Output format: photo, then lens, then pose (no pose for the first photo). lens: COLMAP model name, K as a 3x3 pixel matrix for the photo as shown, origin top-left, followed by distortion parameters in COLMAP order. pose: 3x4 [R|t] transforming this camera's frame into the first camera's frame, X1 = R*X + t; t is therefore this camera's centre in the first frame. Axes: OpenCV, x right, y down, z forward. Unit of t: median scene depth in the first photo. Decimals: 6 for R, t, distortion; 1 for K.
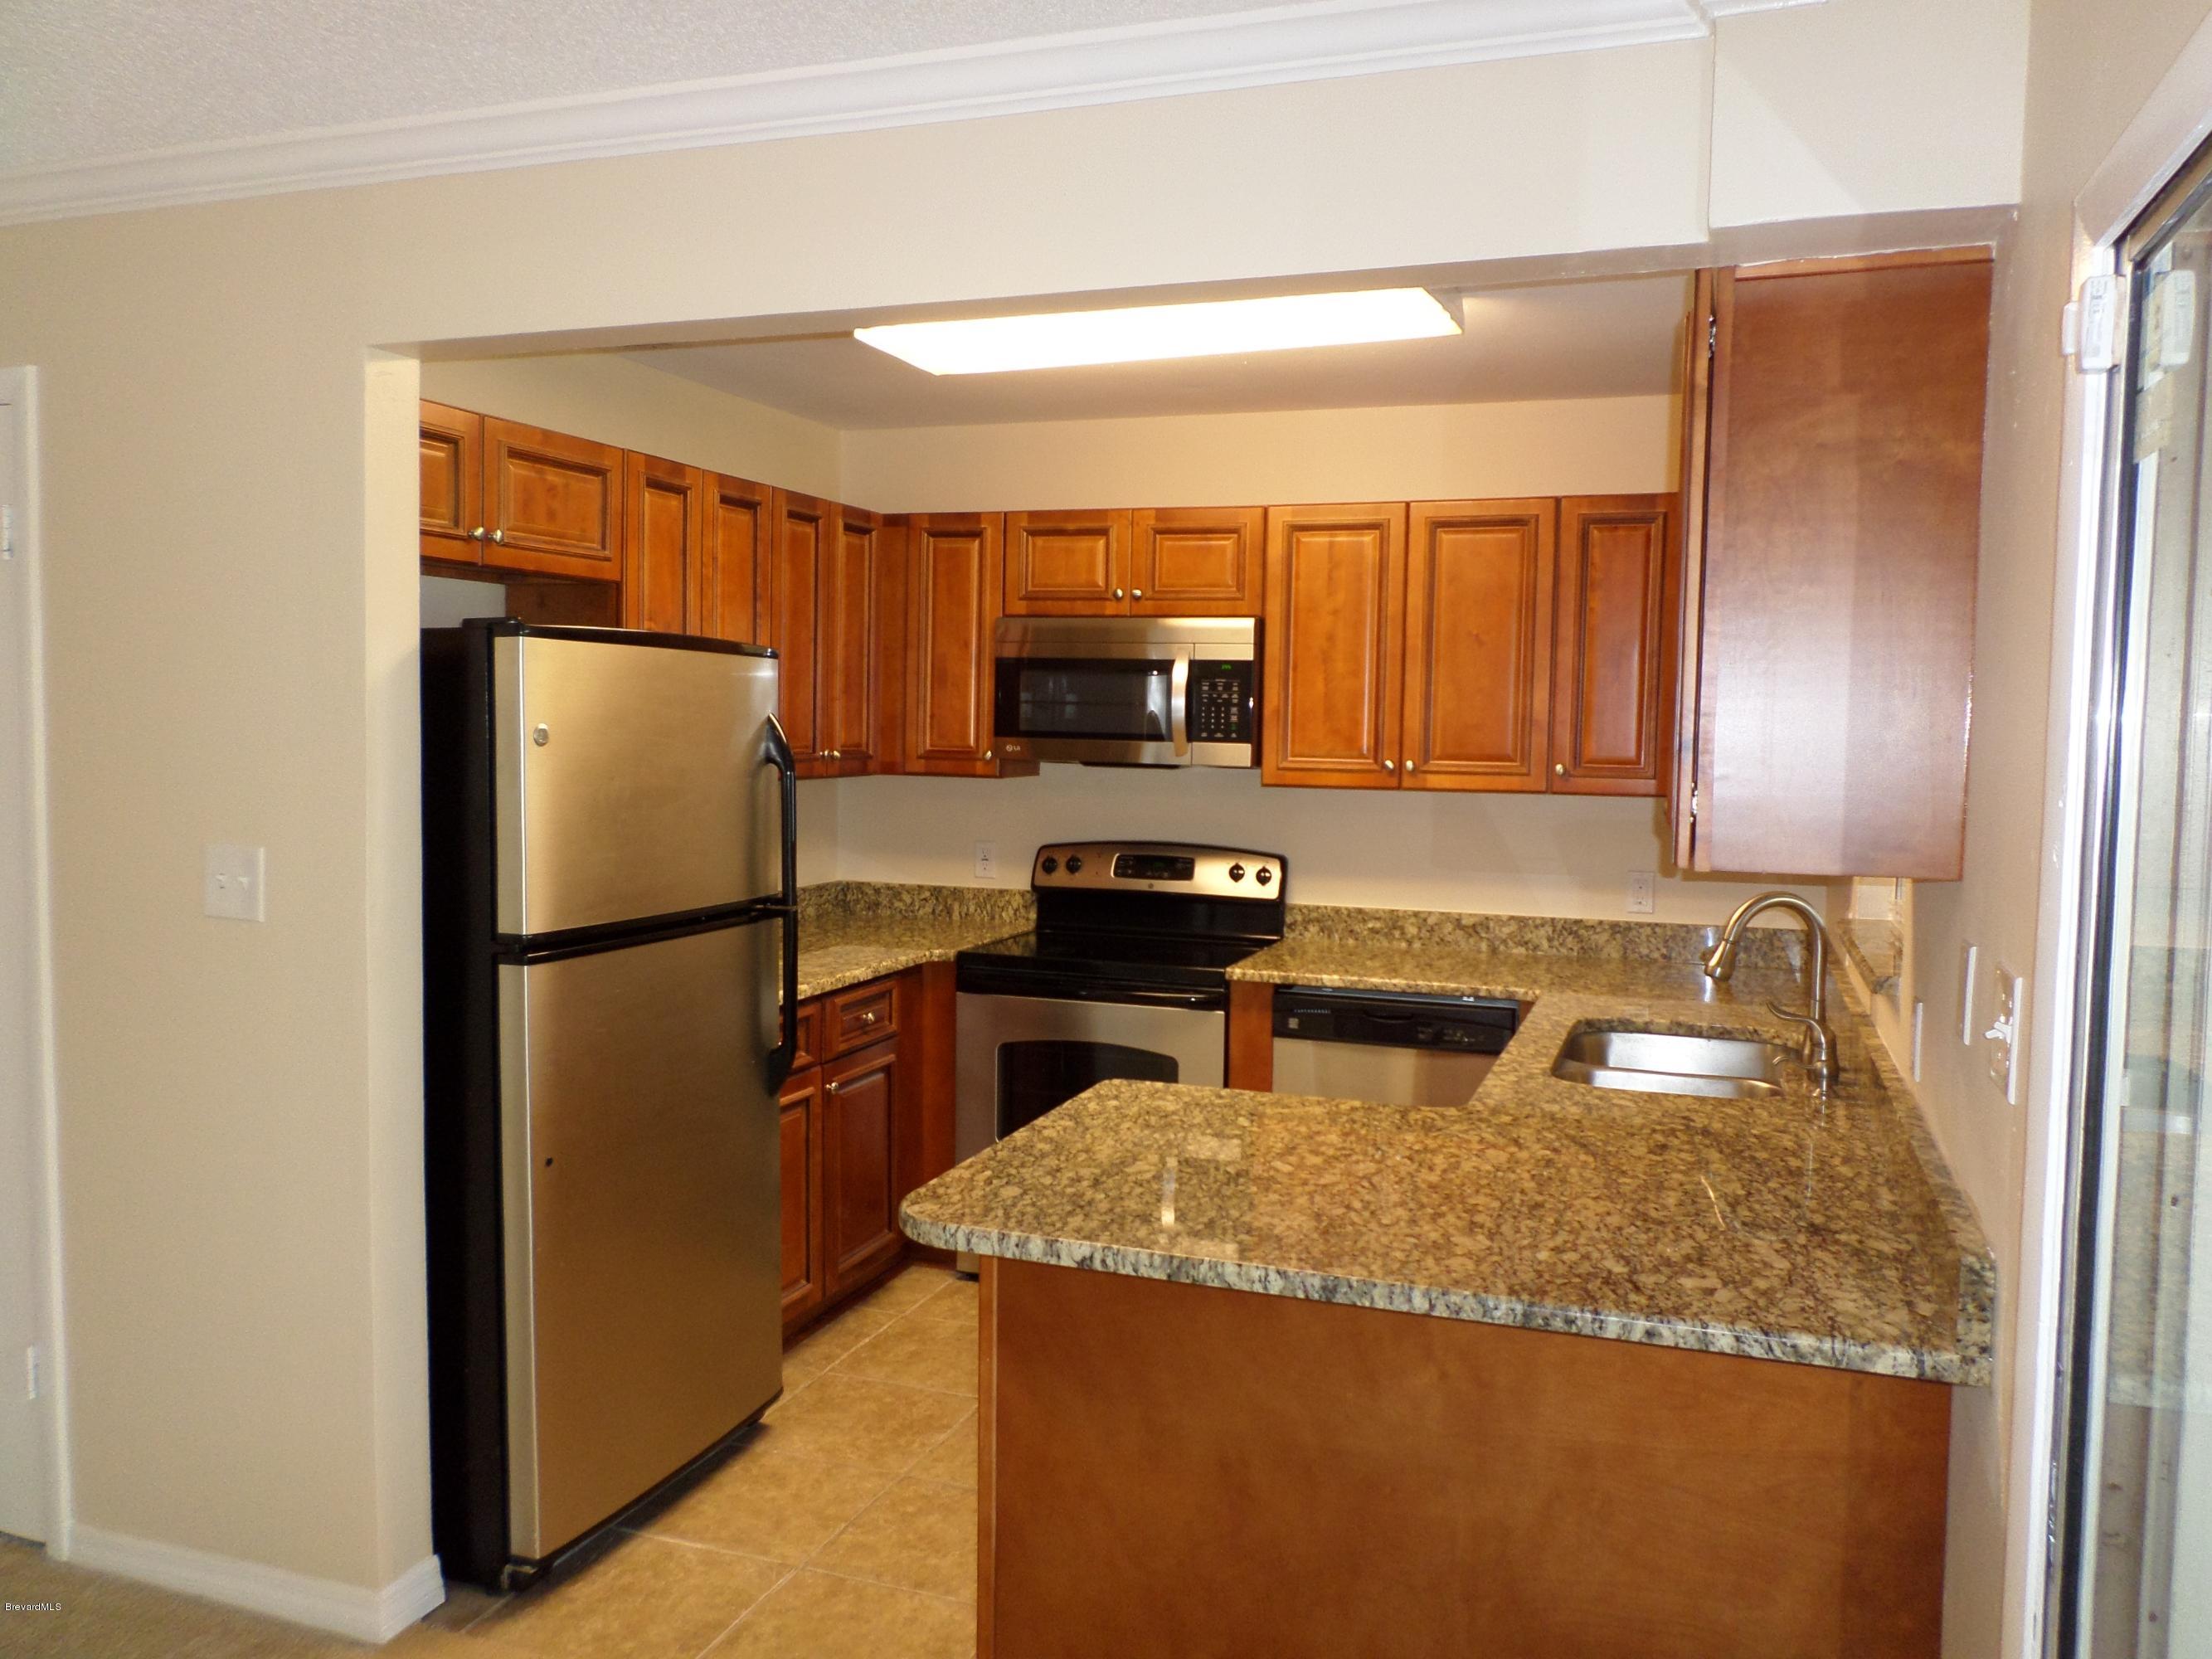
lens RADIAL K [[1675.5, 0, 1112.5], [0, 1675.5, 830.1], [0, 0, 1]] dist [-0.013213, -0.006910]
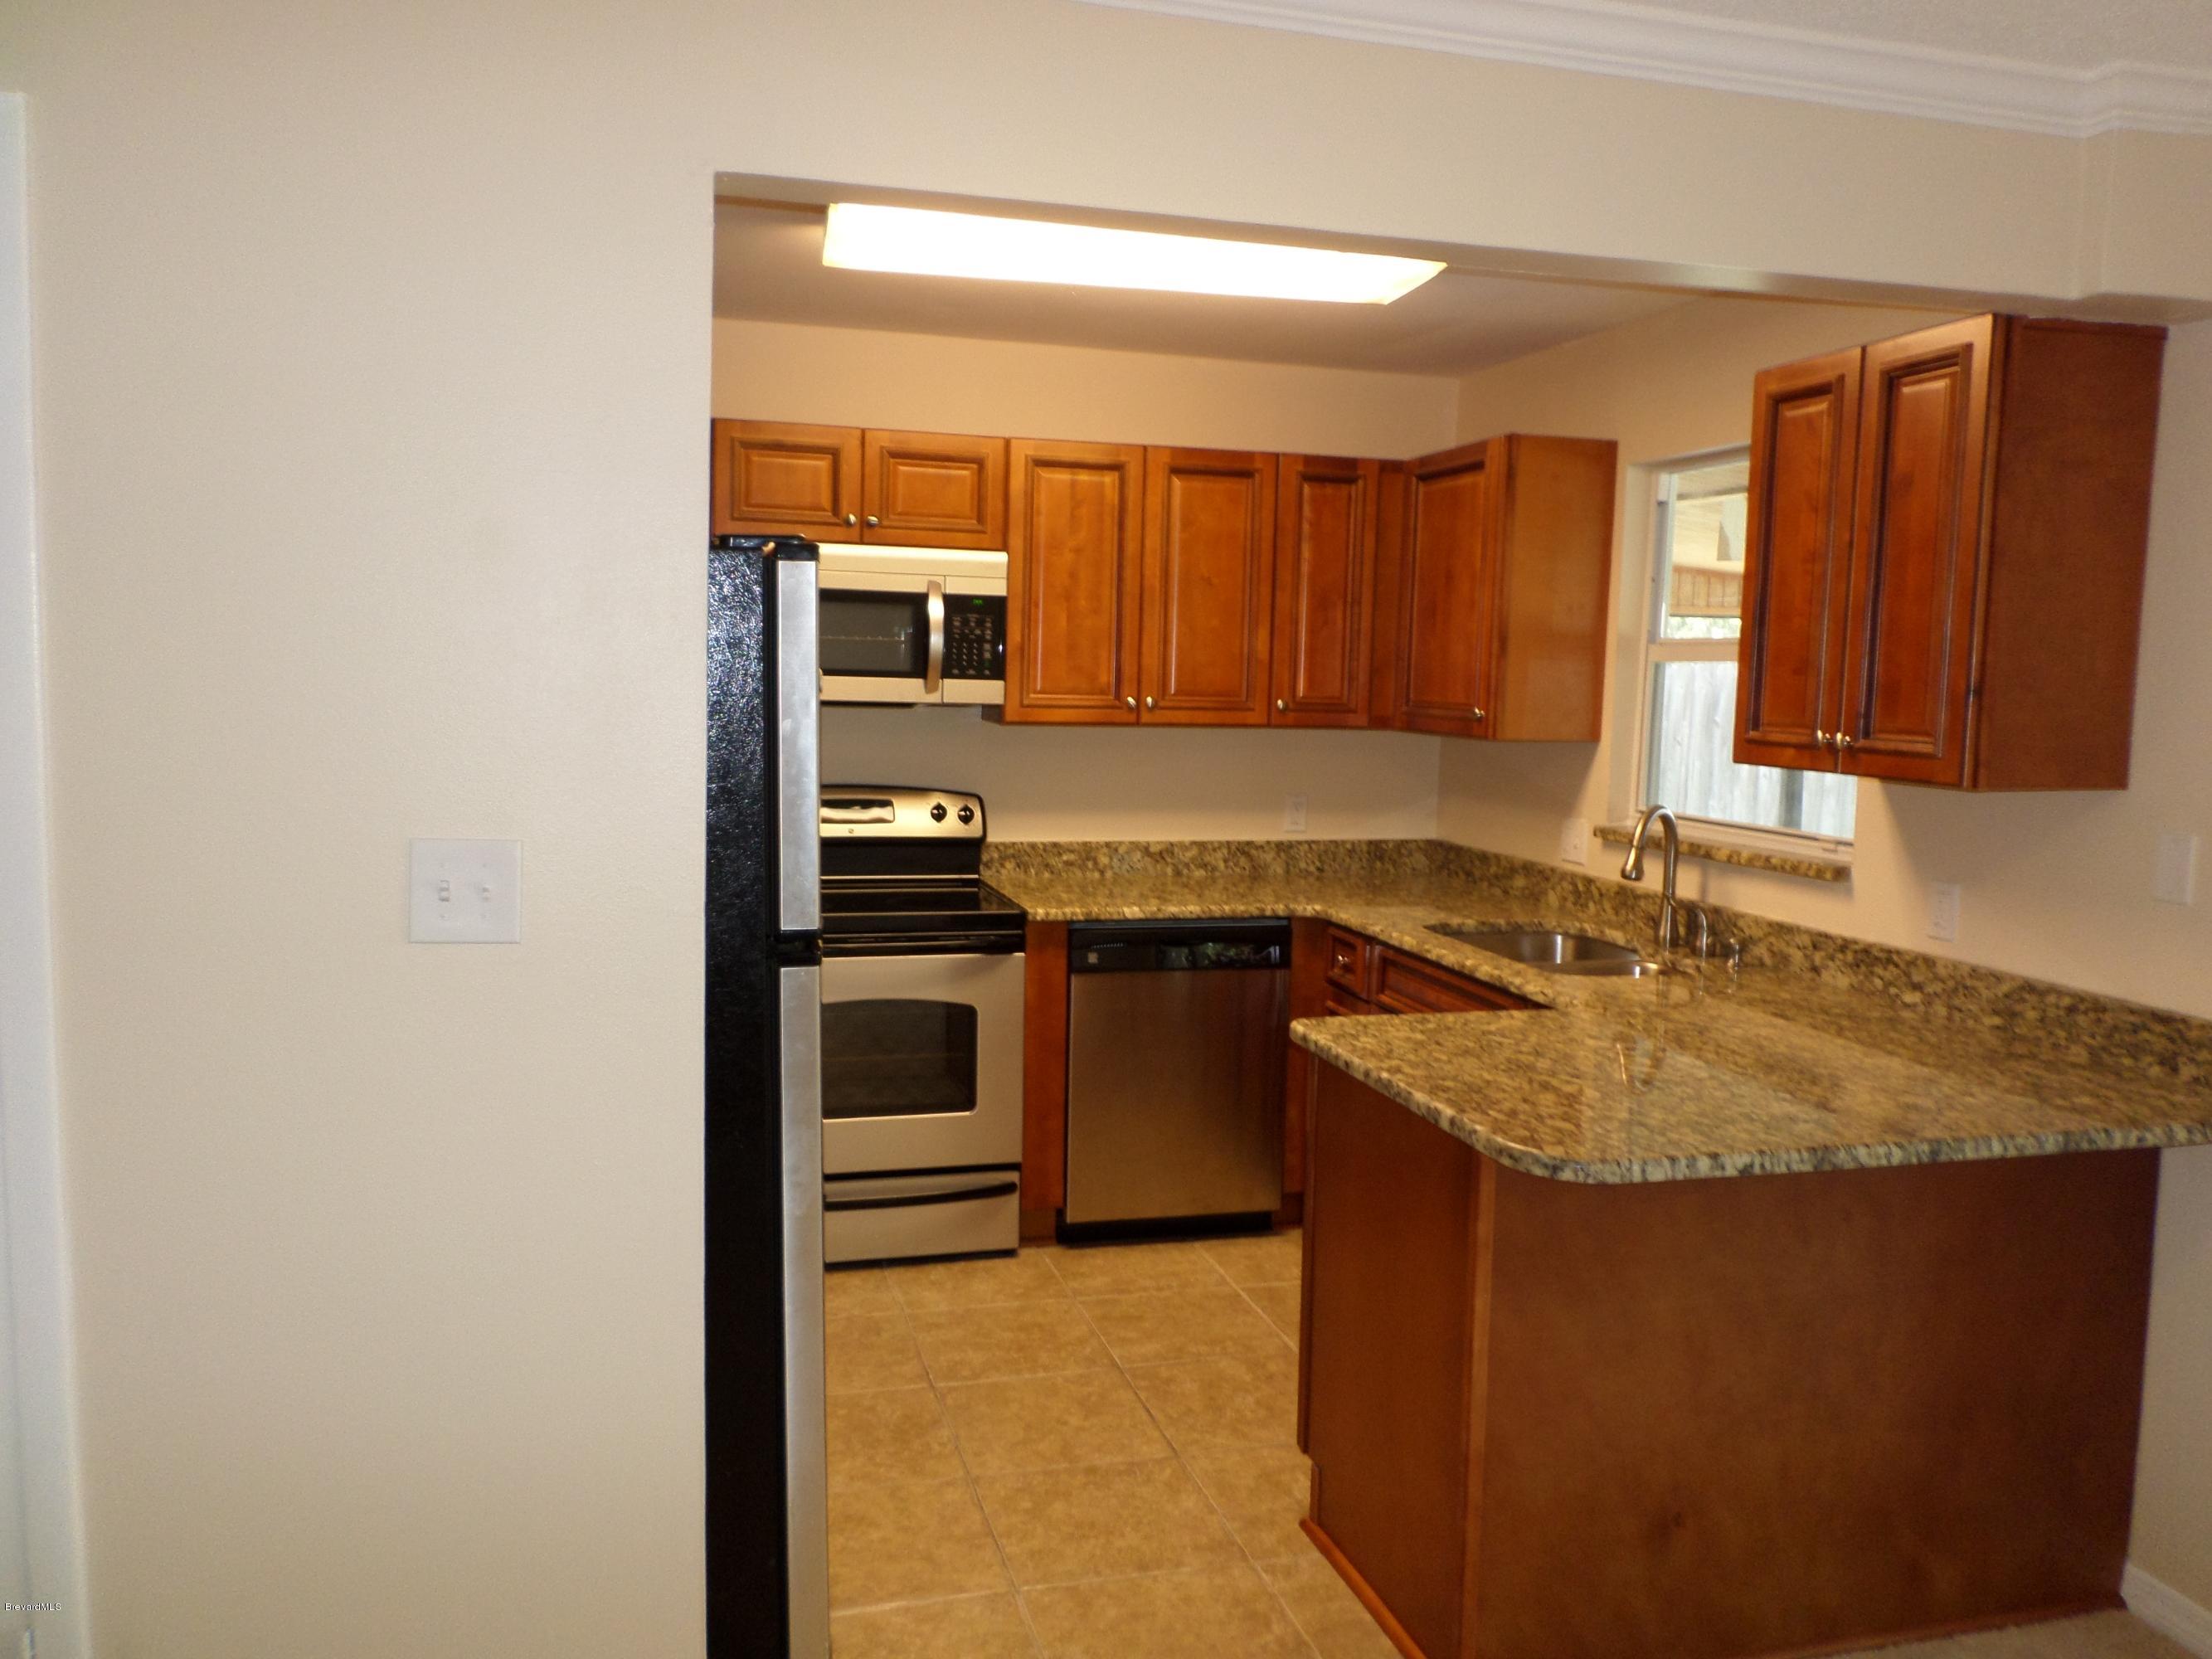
lens RADIAL K [[1675.5, 0, 1109.9], [0, 1675.5, 832.5], [0, 0, 1]] dist [-0.013213, -0.006910]
pose [[0.815240, -0.052993, 0.576694, -0.437487], [0.026242, 0.998162, 0.054625, -0.014806], [-0.578529, -0.029399, 0.815132, 0.159074]]
